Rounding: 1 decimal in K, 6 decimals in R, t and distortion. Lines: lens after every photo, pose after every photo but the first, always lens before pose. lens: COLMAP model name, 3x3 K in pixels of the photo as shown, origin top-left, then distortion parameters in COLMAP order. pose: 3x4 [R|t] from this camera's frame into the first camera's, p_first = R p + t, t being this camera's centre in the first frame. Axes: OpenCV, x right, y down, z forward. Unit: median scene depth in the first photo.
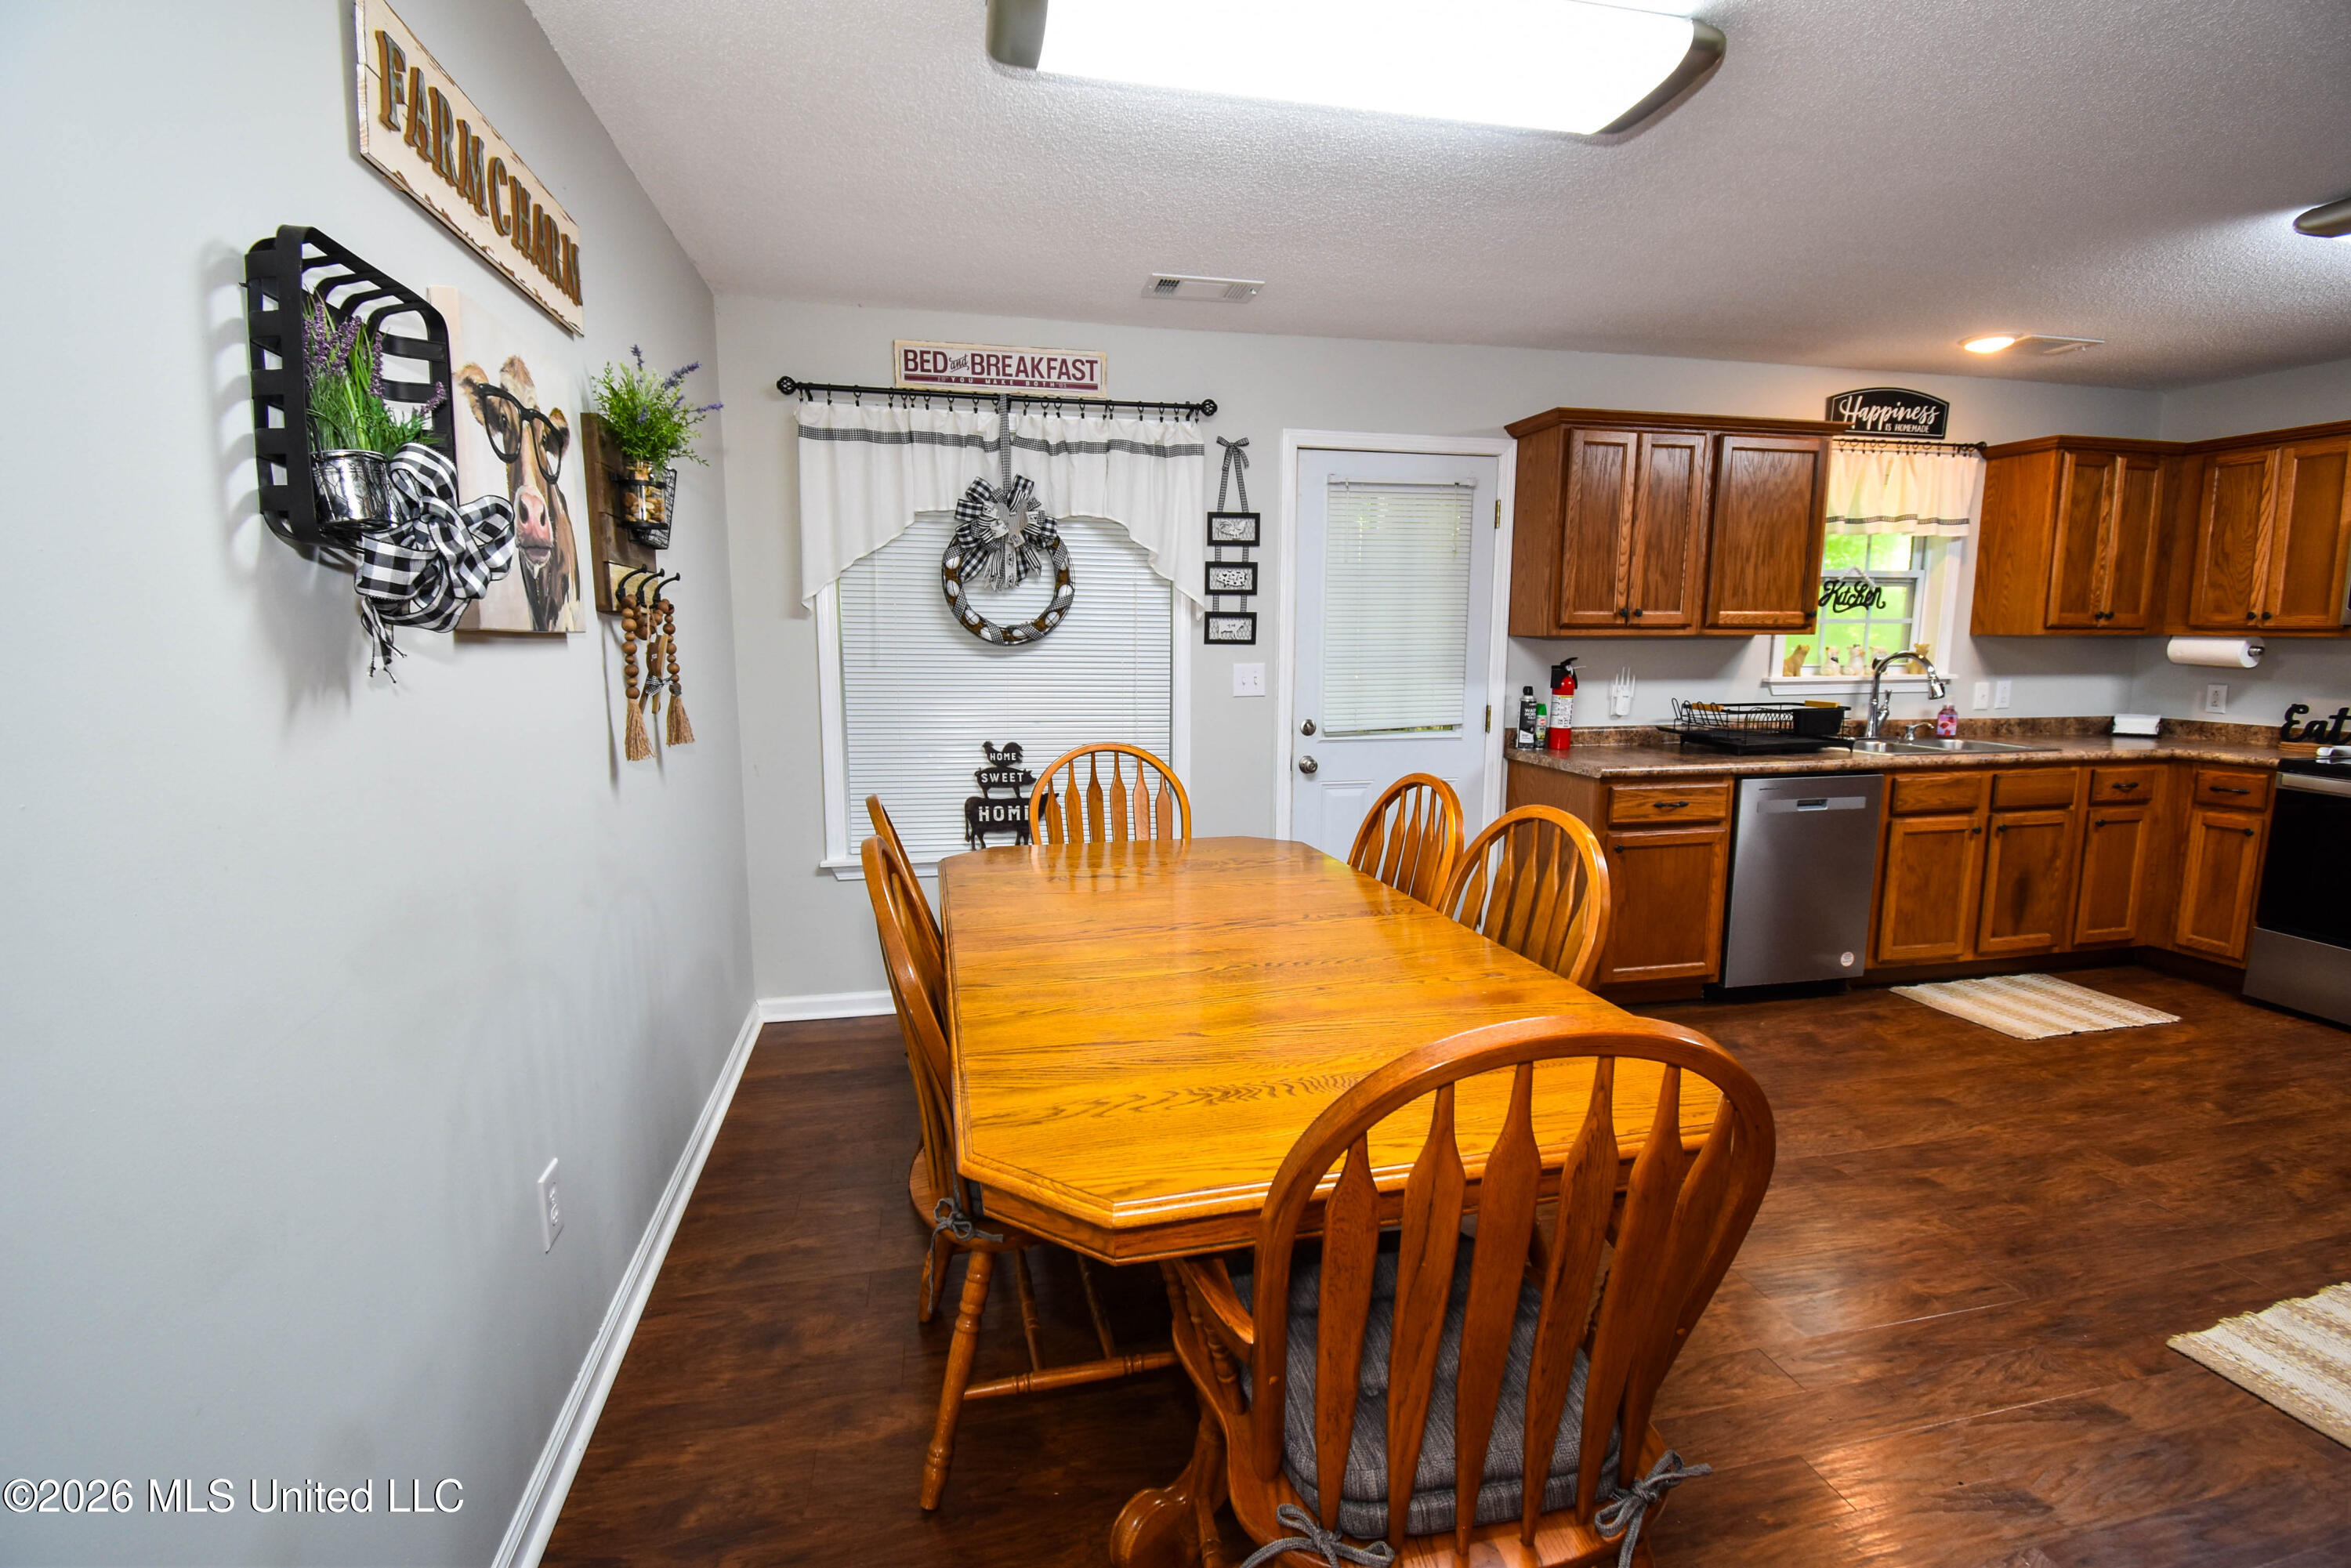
lens RADIAL K [[1040.7, 0, 1178.3], [0, 1040.7, 784.4], [0, 0, 1]] dist [0.020619, -0.027675]
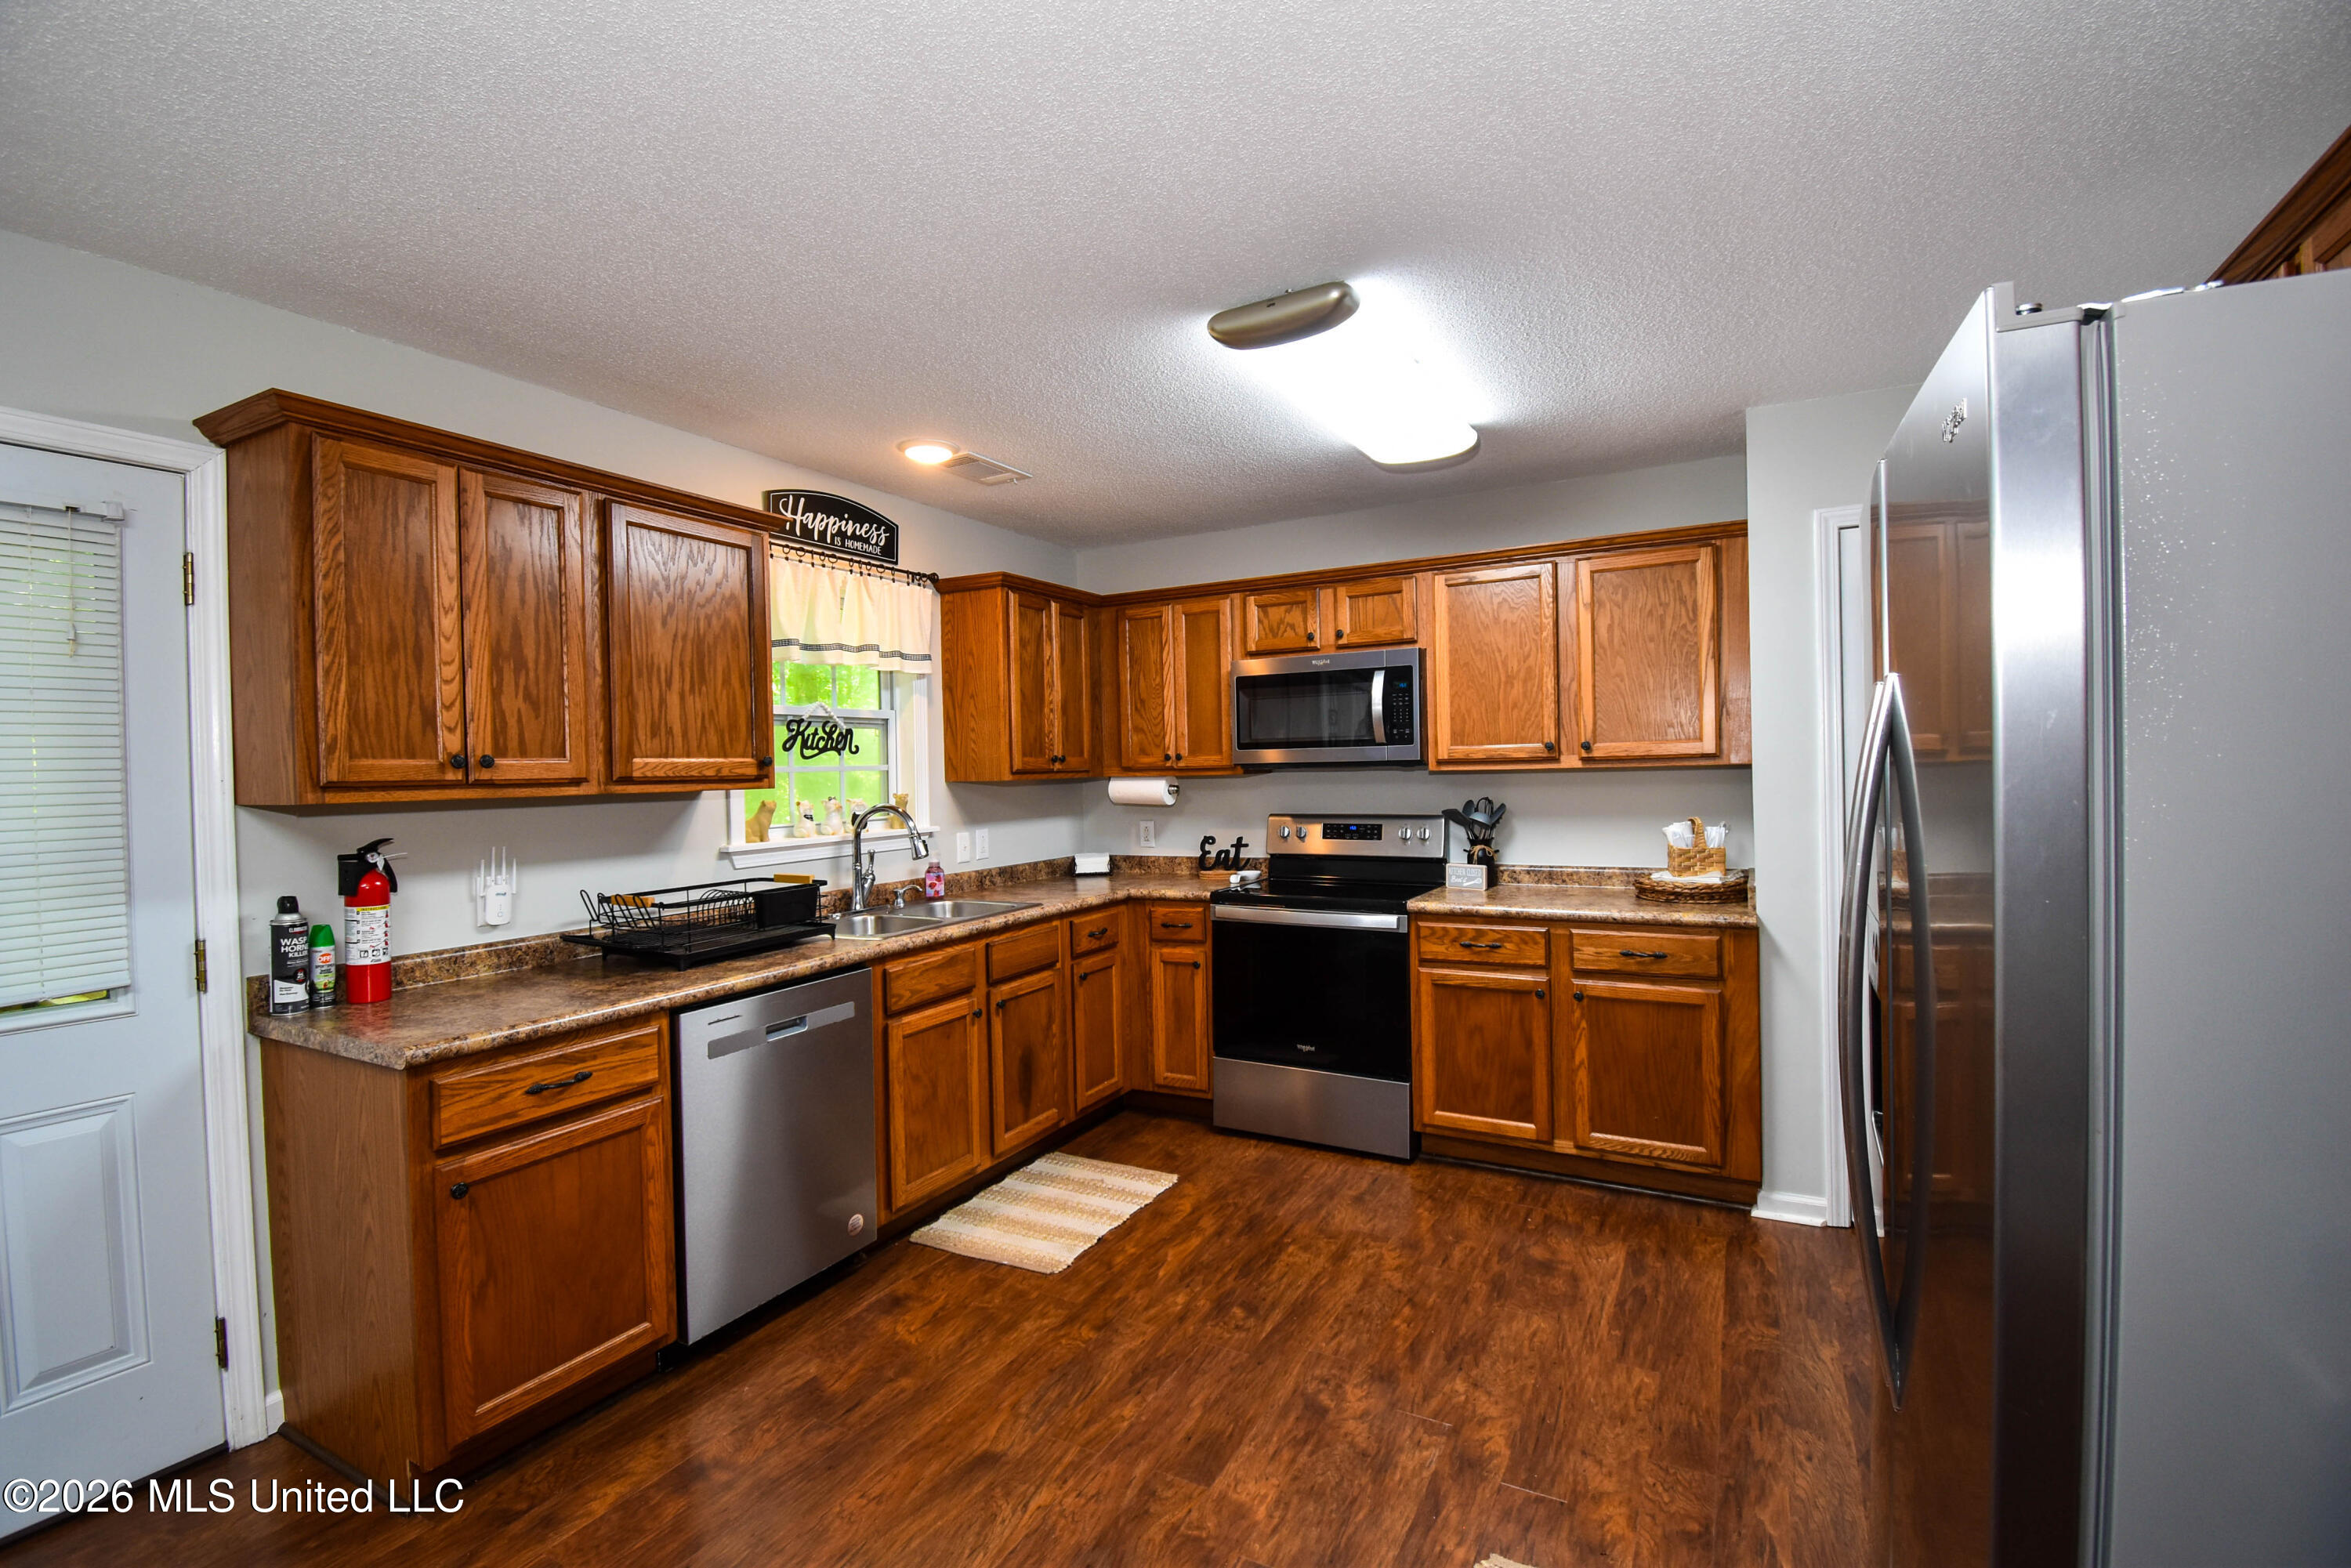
lens RADIAL K [[1040.7, 0, 1178.3], [0, 1040.7, 784.4], [0, 0, 1]] dist [0.020619, -0.027675]
pose [[0.650876, -0.025126, 0.758768, 0.230940], [0.128983, 0.988582, -0.077907, -0.050655], [-0.748147, 0.148576, 0.646685, 0.299487]]
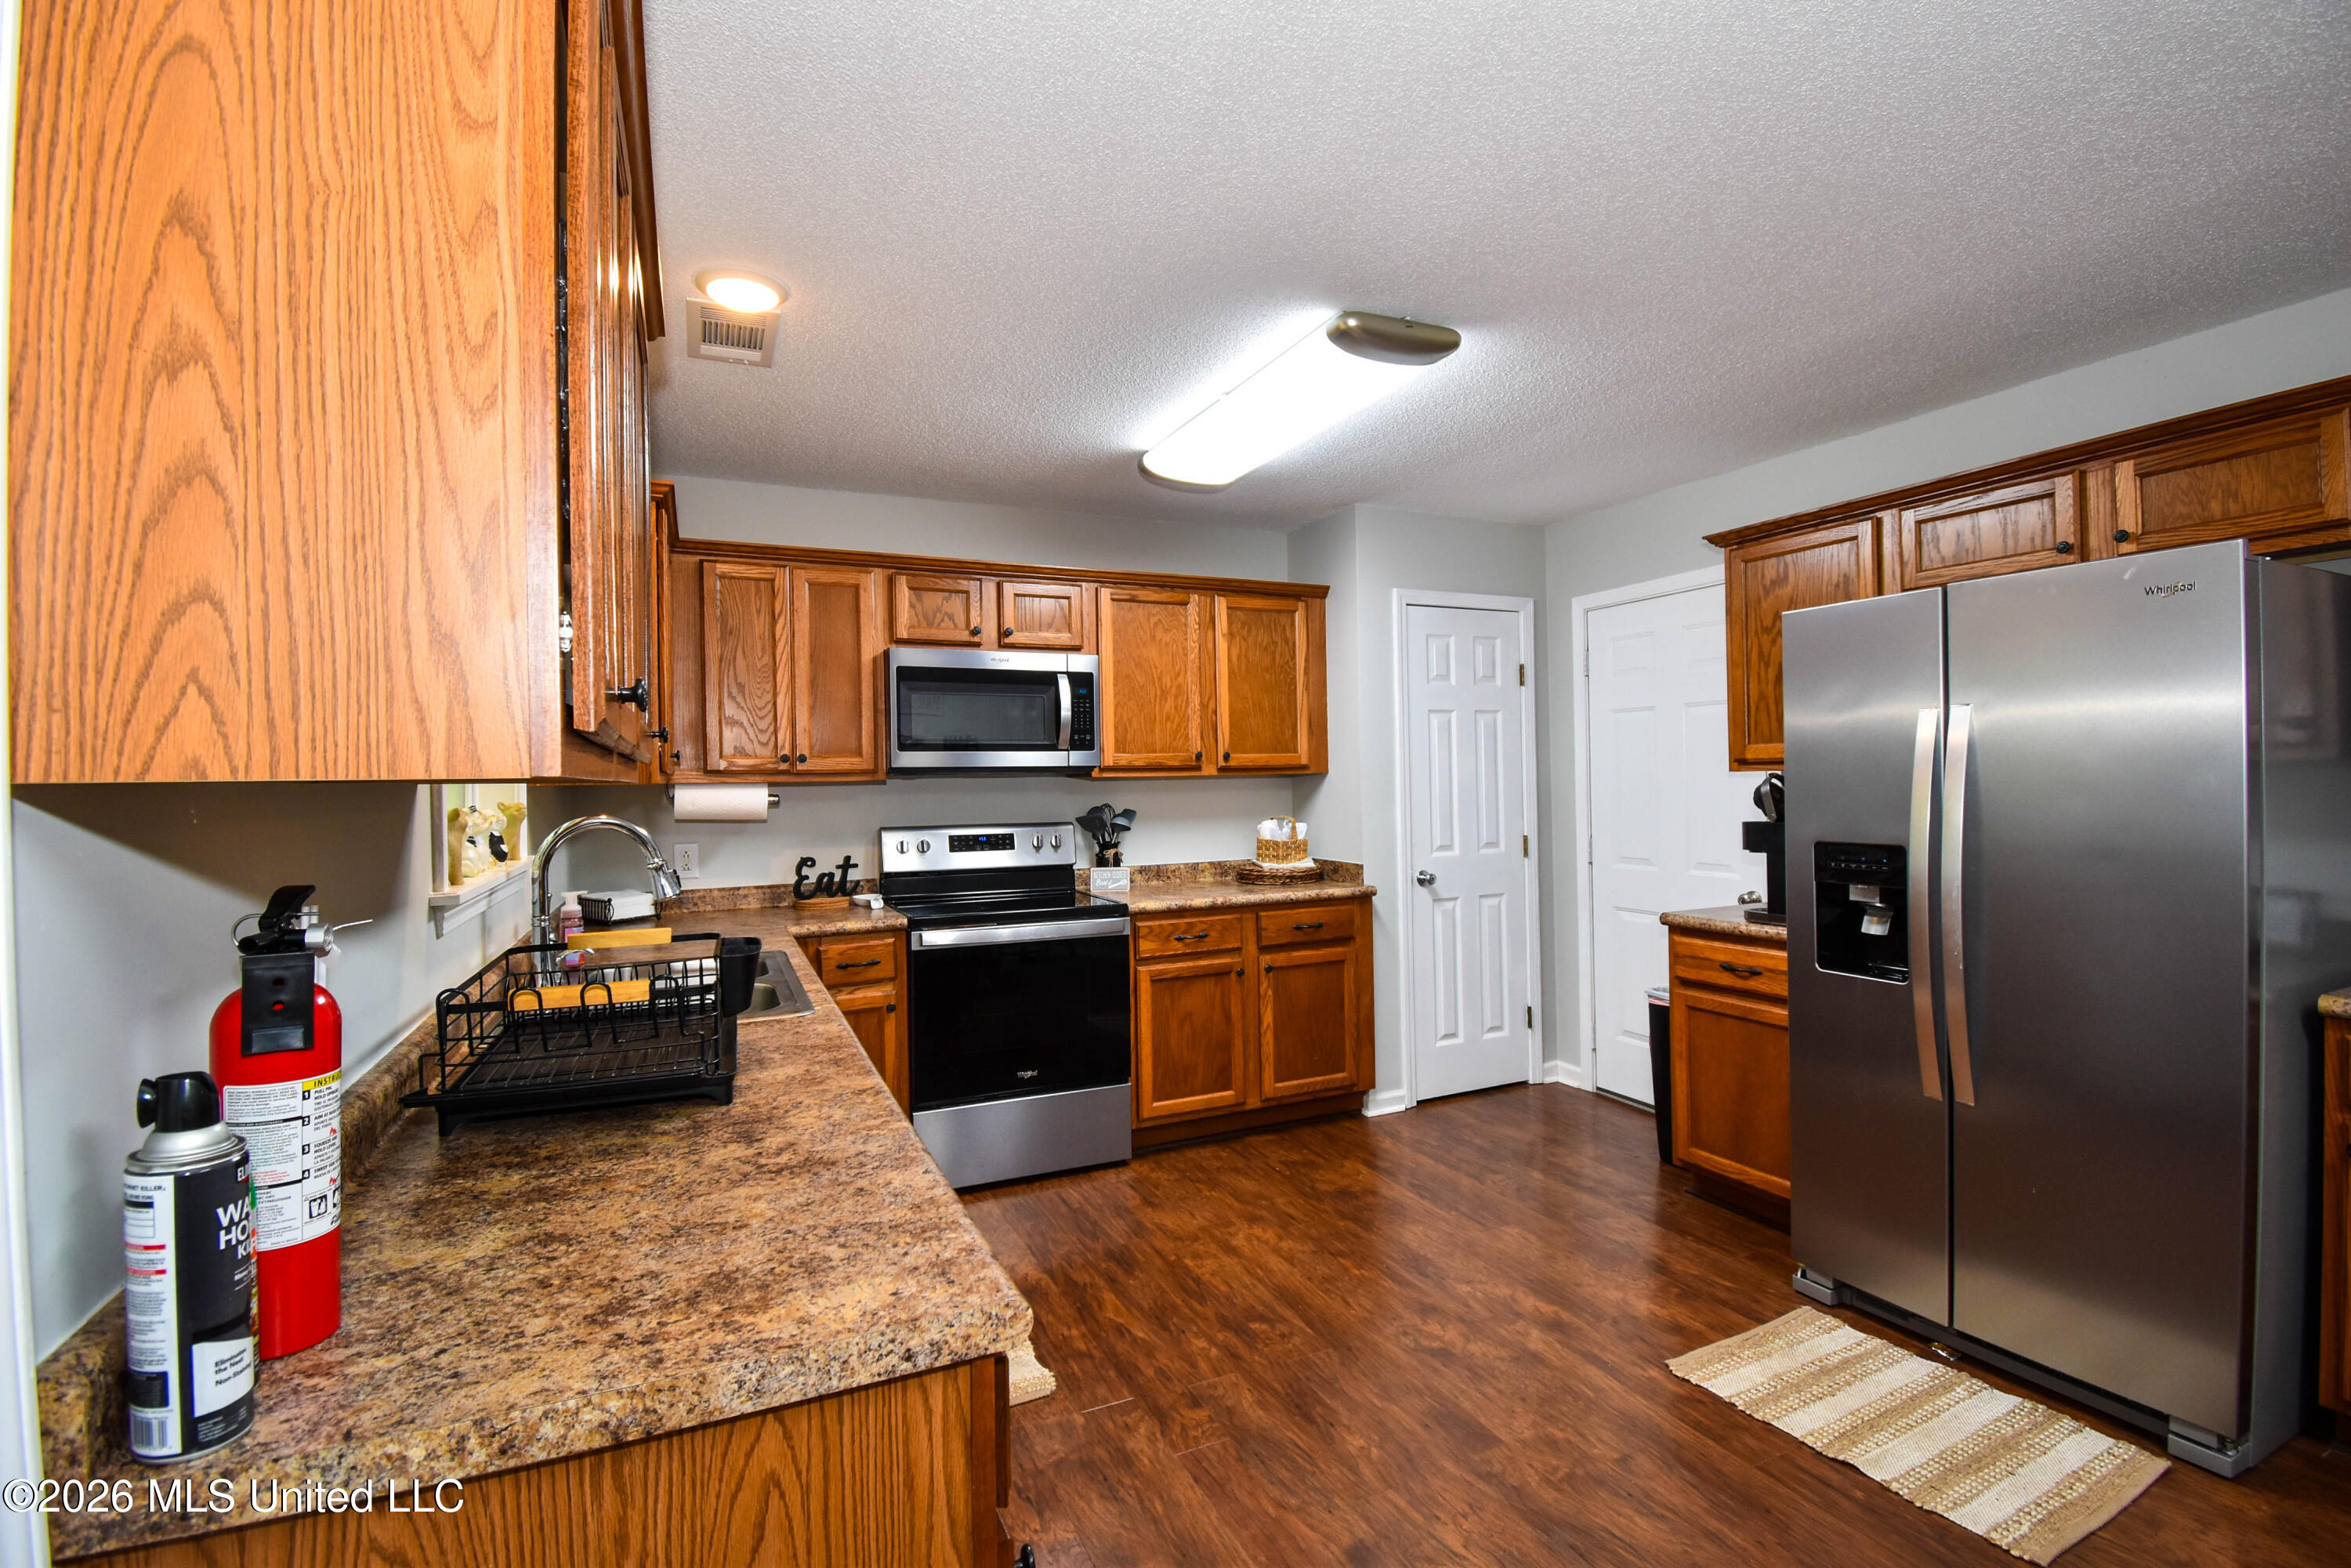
lens RADIAL K [[1040.7, 0, 1178.3], [0, 1040.7, 784.4], [0, 0, 1]] dist [0.020619, -0.027675]
pose [[-0.212292, -0.001115, 0.977206, 0.136593], [0.155013, 0.987299, 0.034802, -0.123507], [-0.964833, 0.158868, -0.209422, 0.877844]]
